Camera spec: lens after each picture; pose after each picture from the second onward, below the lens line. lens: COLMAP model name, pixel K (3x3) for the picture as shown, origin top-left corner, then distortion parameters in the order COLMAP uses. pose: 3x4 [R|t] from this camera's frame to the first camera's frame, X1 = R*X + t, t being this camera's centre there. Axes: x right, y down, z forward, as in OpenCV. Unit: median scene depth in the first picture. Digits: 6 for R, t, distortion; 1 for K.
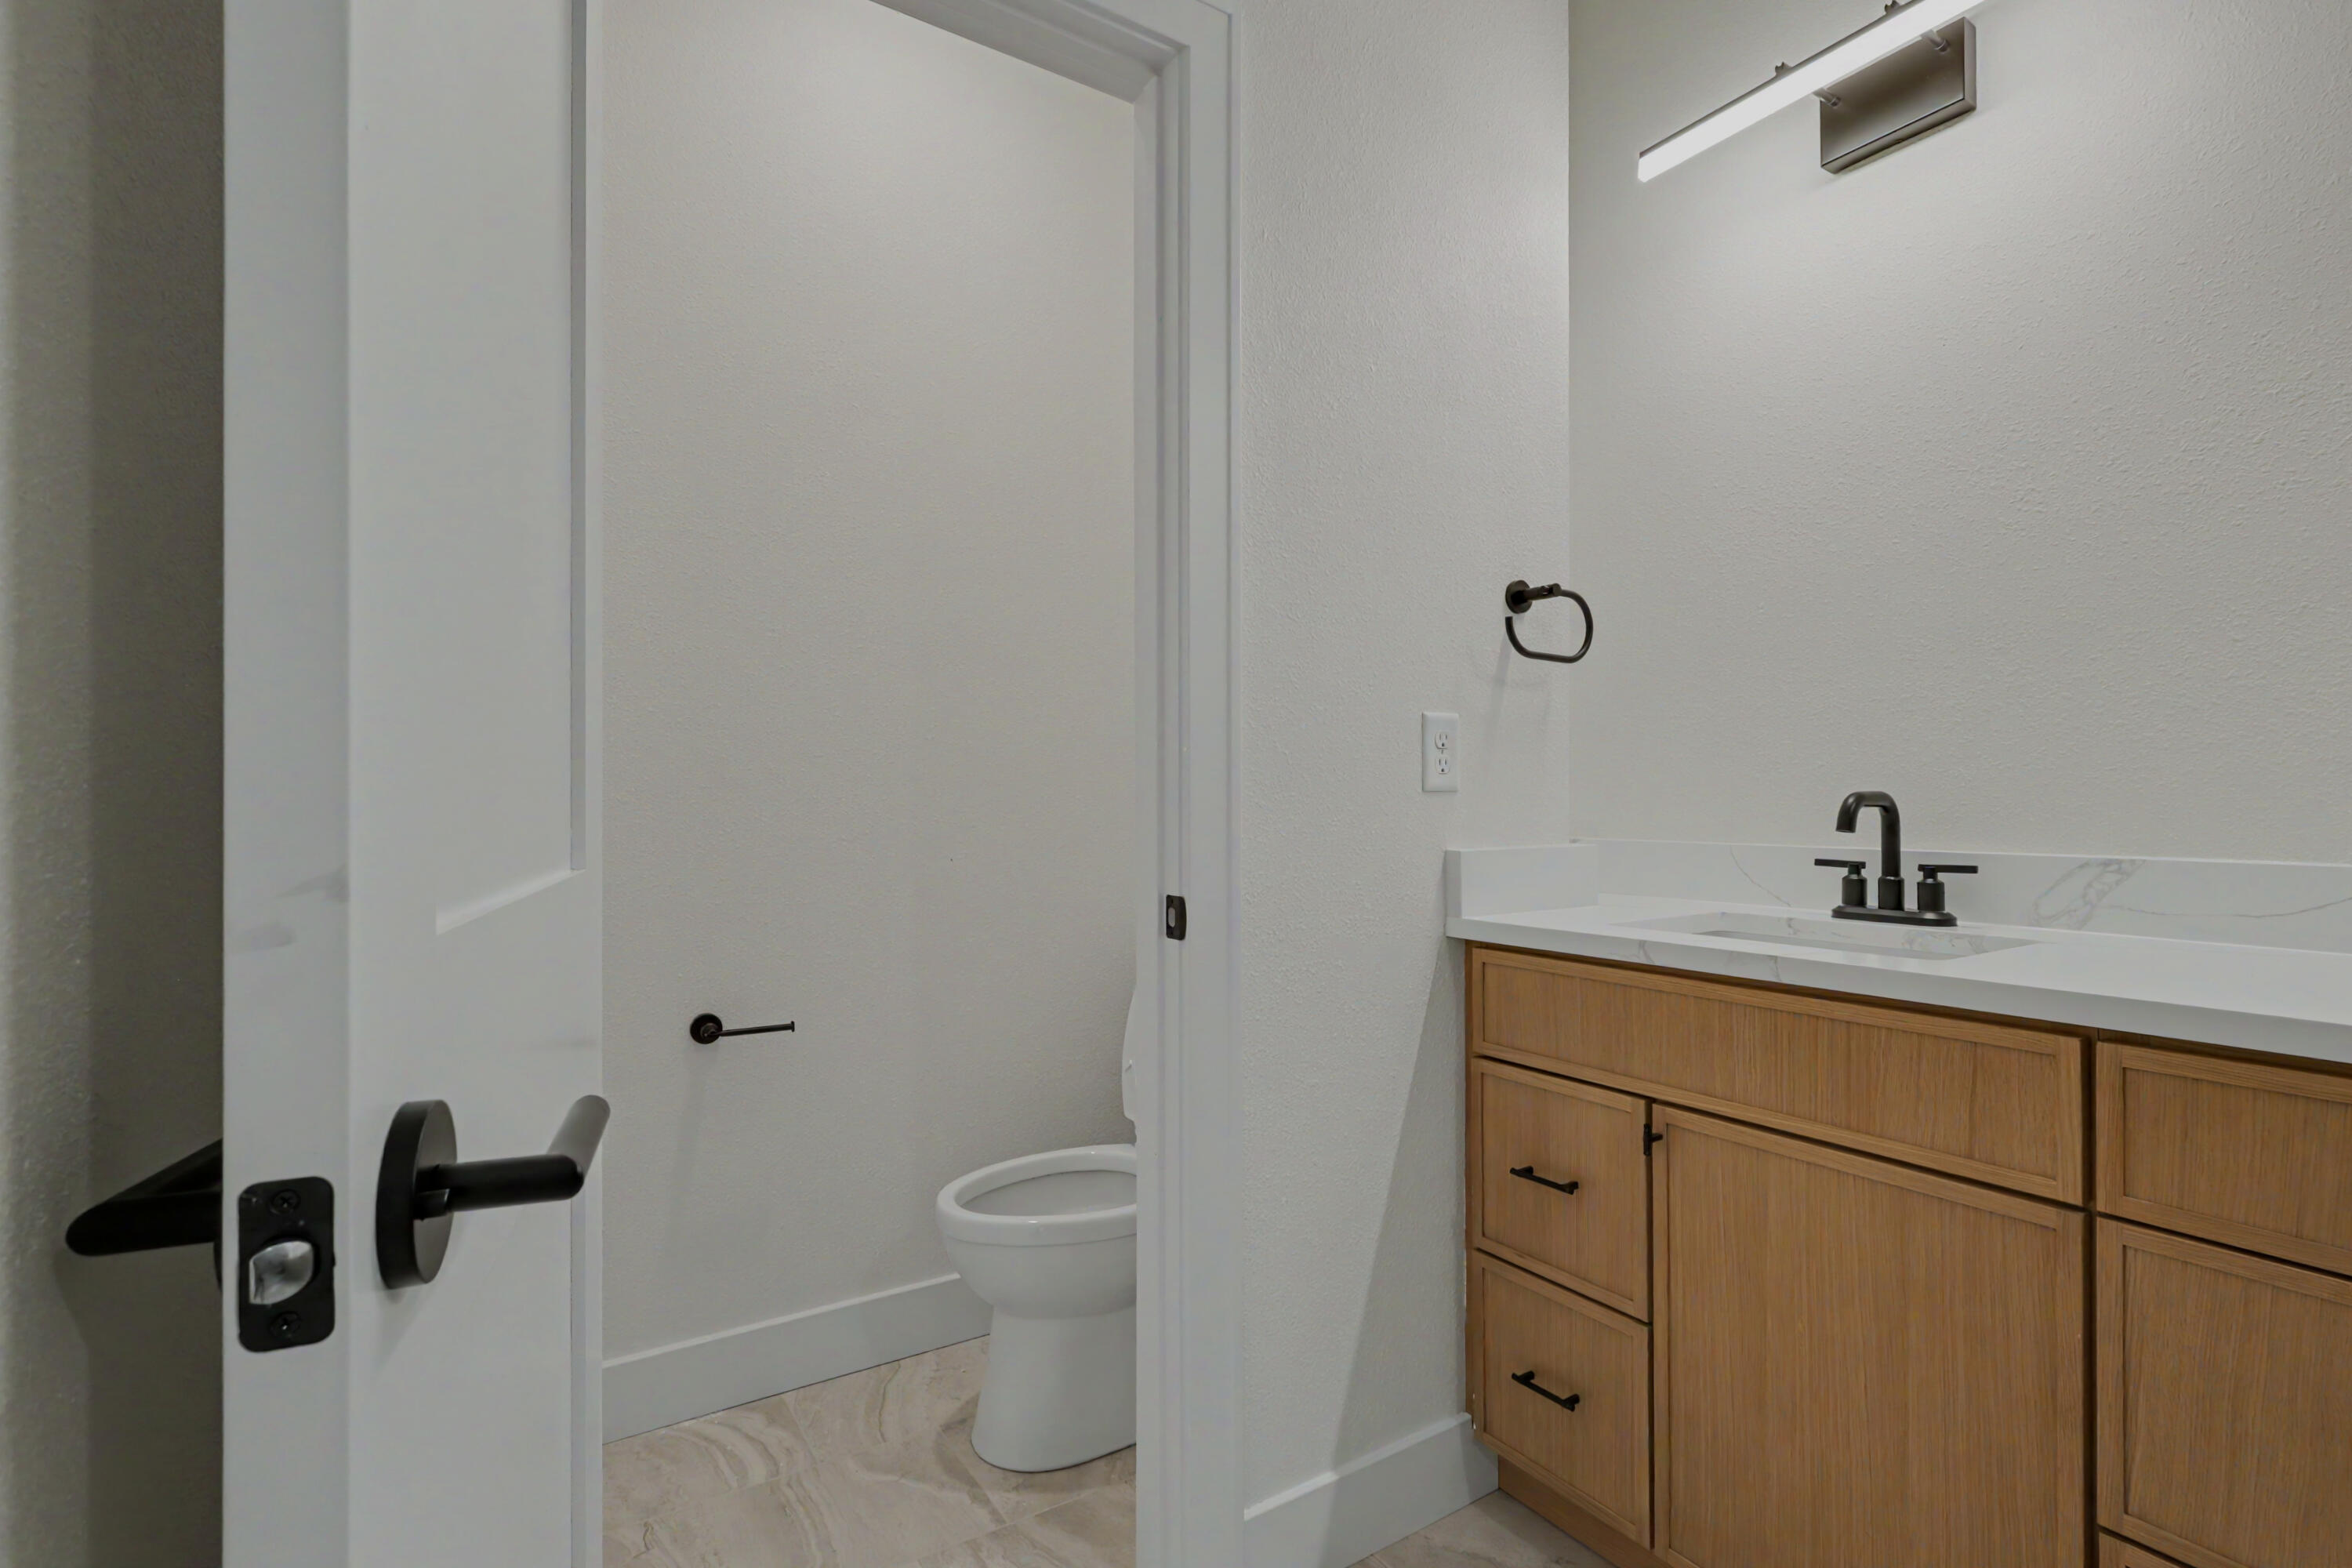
lens RADIAL K [[1096.8, 0, 1176.0], [0, 1096.8, 784.0], [0, 0, 1]] dist [0.009766, -0.000063]
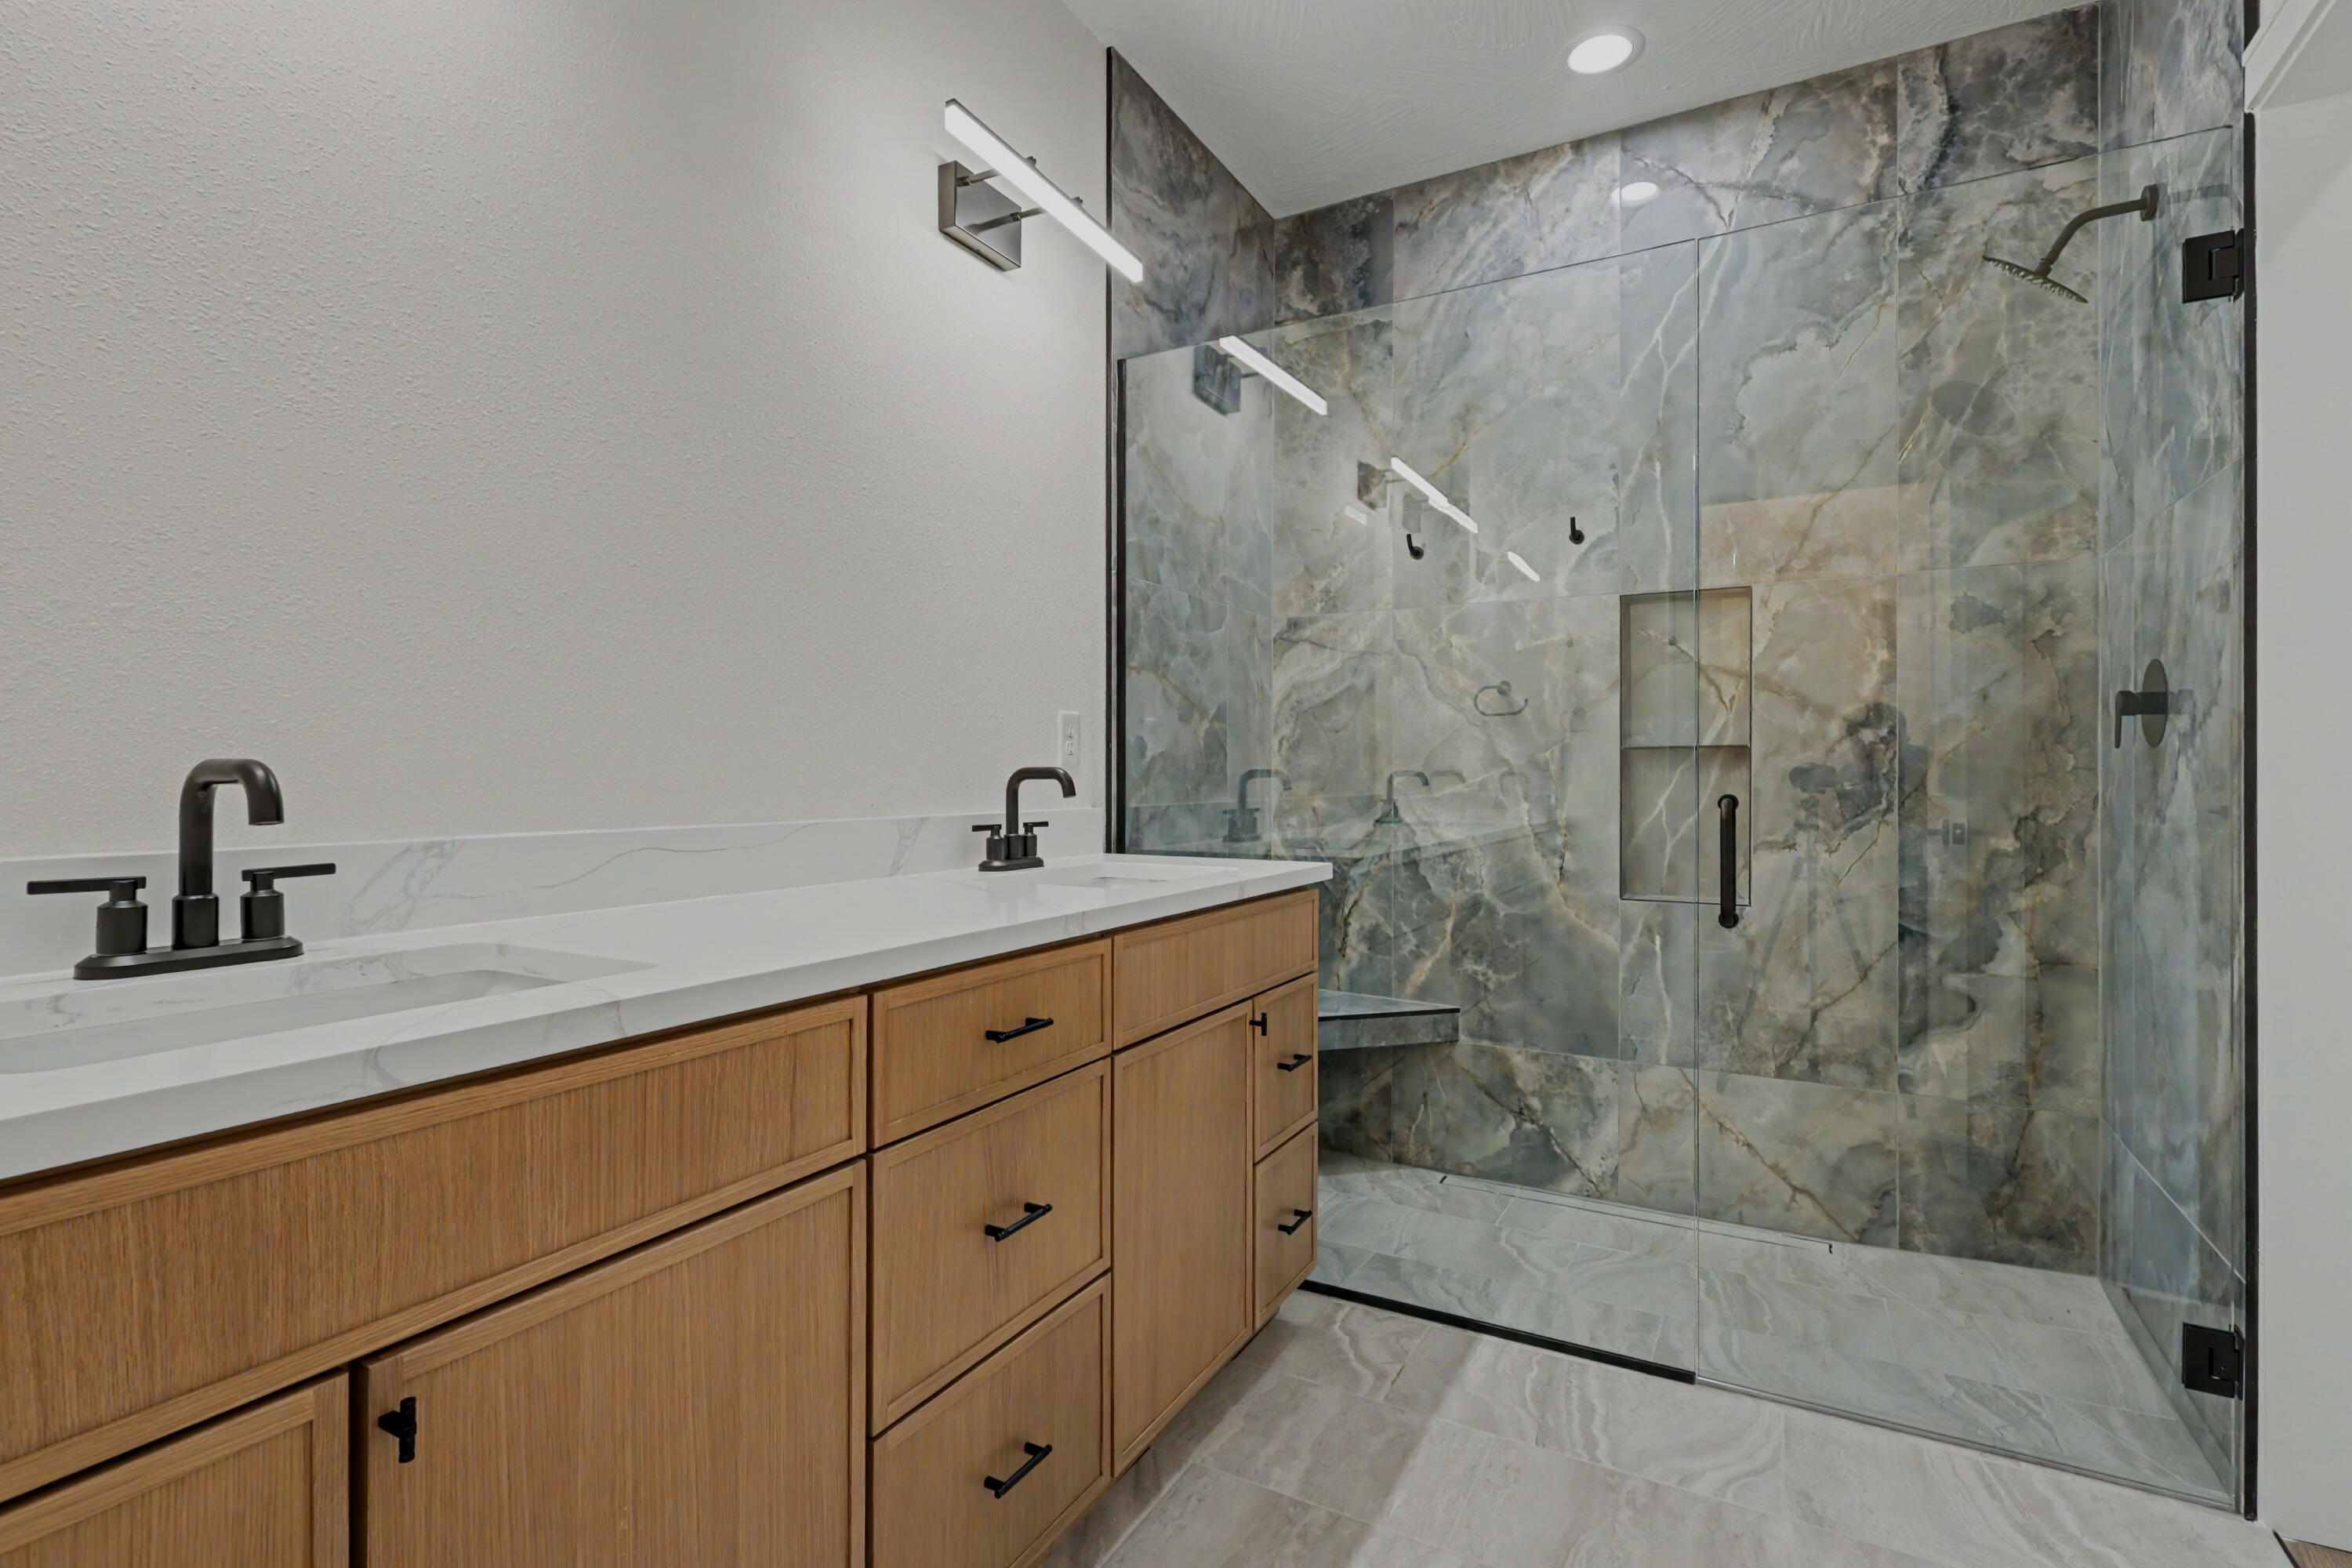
lens RADIAL K [[1120.8, 0, 1170.7], [0, 1120.8, 774.4], [0, 0, 1]] dist [0.001209, 0.000095]
pose [[-0.469113, 0.001160, 0.883138, -0.177572], [-0.007778, 0.999955, -0.005445, 0.014399], [-0.883104, -0.009424, -0.469082, 0.811881]]
